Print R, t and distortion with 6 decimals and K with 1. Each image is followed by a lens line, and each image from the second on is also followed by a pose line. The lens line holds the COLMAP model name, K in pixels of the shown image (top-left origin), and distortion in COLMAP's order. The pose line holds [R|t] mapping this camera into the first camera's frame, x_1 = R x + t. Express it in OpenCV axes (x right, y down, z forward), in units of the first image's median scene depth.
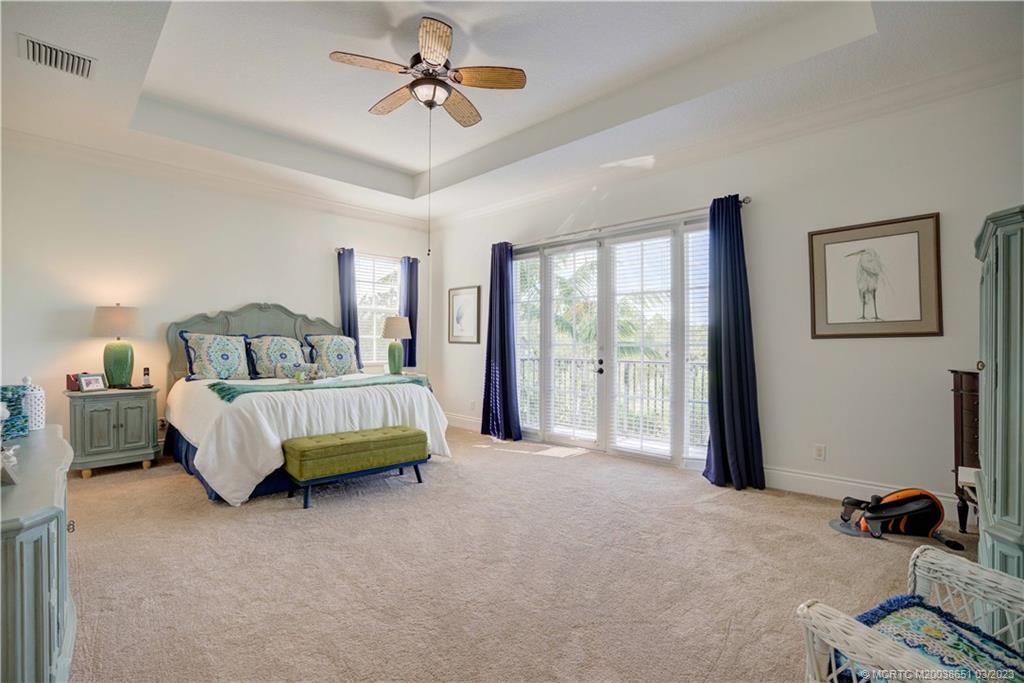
lens RADIAL K [[475.6, 0, 512.0], [0, 475.6, 341.5], [0, 0, 1]] dist [-0.071335, 0.028673]
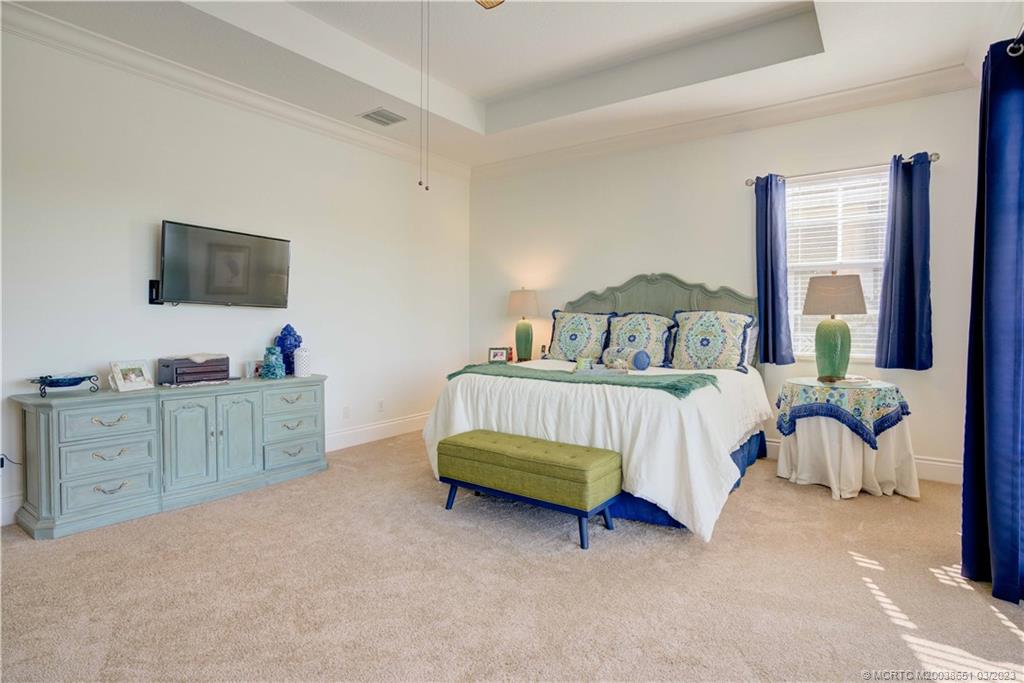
lens RADIAL K [[534.4, 0, 512.0], [0, 534.4, 341.5], [0, 0, 1]] dist [-0.047429, 0.001083]
pose [[0.140144, 0.034380, -0.989534, 0.401492], [-0.000080, 0.999397, 0.034711, 0.004591], [0.990131, -0.004785, 0.140063, 0.697023]]
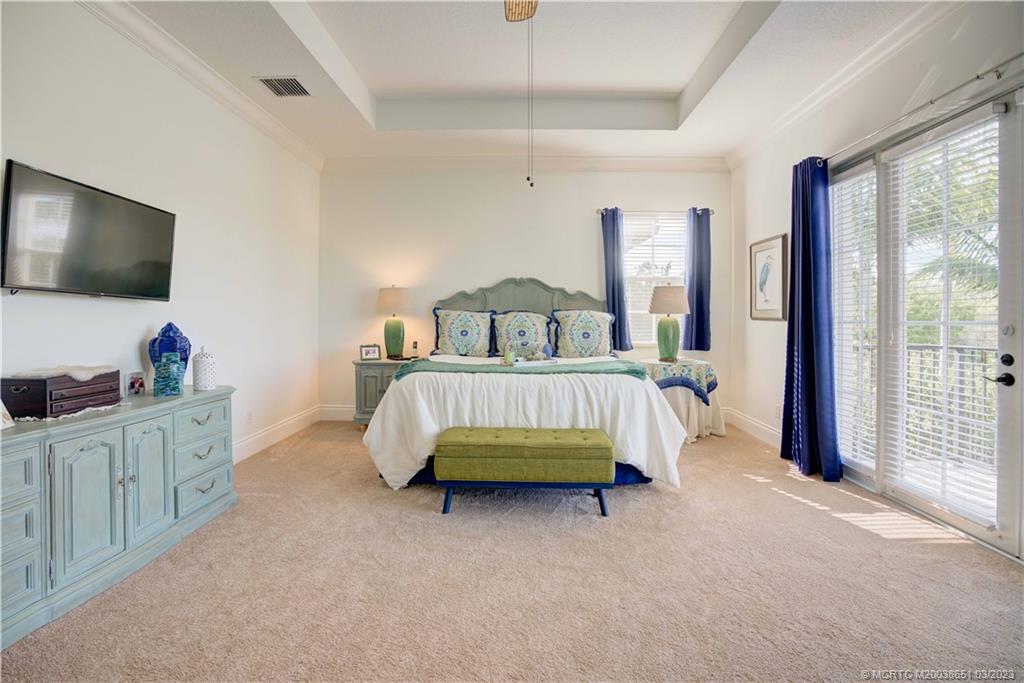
lens RADIAL K [[474.6, 0, 518.0], [0, 474.6, 324.8], [0, 0, 1]] dist [-0.066917, 0.017271]
pose [[0.681615, 0.008326, -0.731664, 0.200168], [0.000880, 0.999925, 0.012199, 0.002565], [0.731711, -0.008958, 0.681556, 0.370314]]
